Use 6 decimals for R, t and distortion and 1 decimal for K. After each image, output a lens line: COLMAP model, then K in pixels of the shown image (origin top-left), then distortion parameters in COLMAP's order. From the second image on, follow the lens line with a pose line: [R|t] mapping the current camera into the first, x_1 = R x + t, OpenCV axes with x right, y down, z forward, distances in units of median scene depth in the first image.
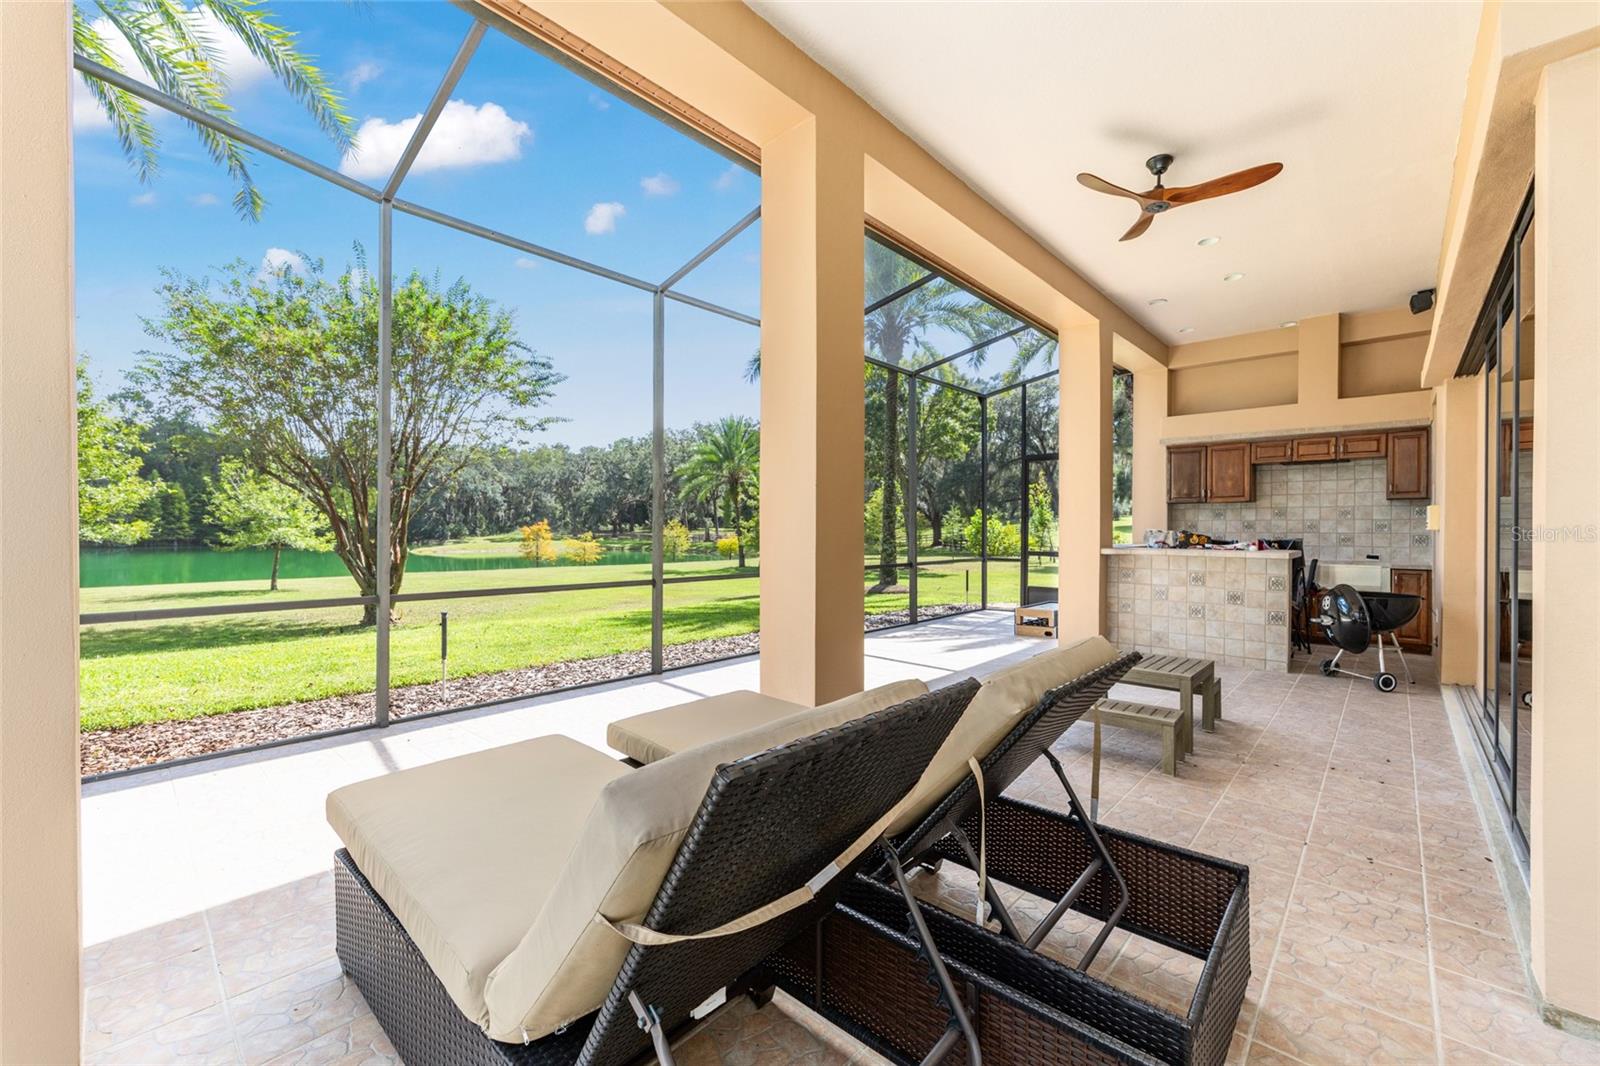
lens RADIAL K [[651.8, 0, 804.9], [0, 651.8, 535.4], [0, 0, 1]] dist [0.005804, 0.001005]
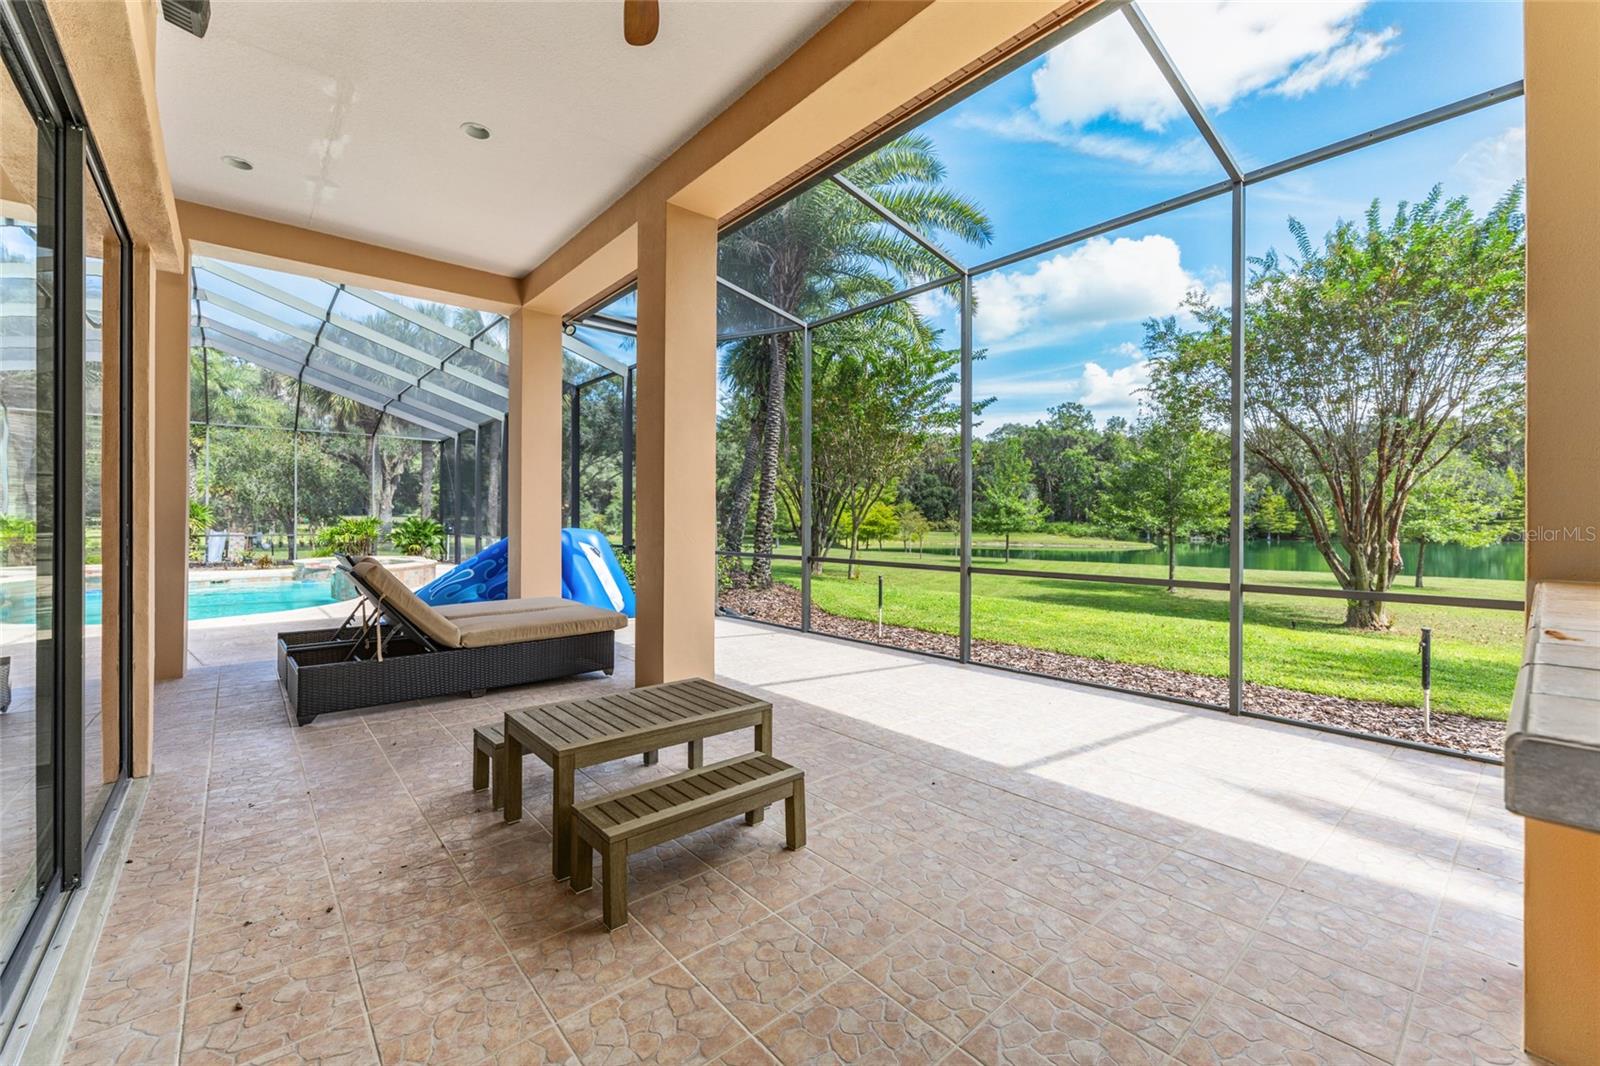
lens RADIAL K [[651.8, 0, 800.4], [0, 651.8, 526.2], [0, 0, 1]] dist [0.005804, 0.001005]
pose [[-0.125597, 0.003484, -0.992075, 1.347059], [-0.009689, 0.999942, 0.004739, 0.002966], [0.992034, 0.010208, -0.125556, 1.502774]]
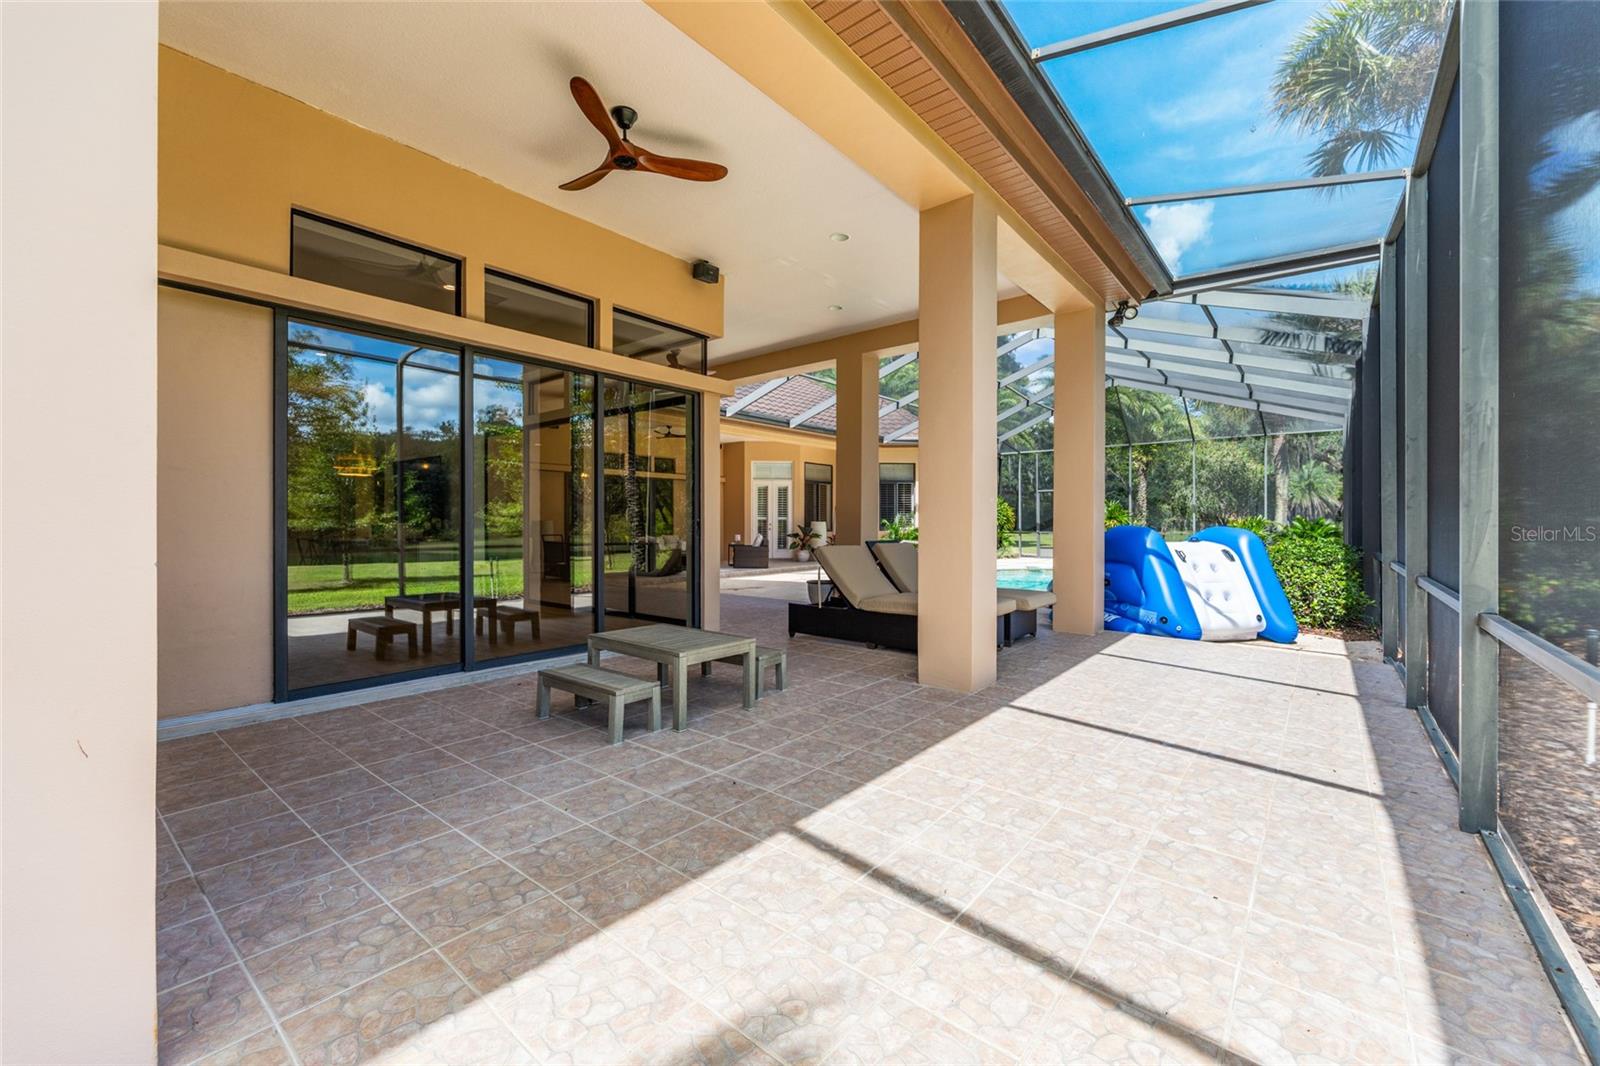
lens RADIAL K [[651.8, 0, 797.6], [0, 651.8, 522.4], [0, 0, 1]] dist [0.005804, 0.001005]
pose [[-0.999532, 0.001103, -0.030562, 0.395121], [0.000883, 0.999974, 0.007196, 0.012396], [0.030569, 0.007166, -0.999507, 2.410395]]
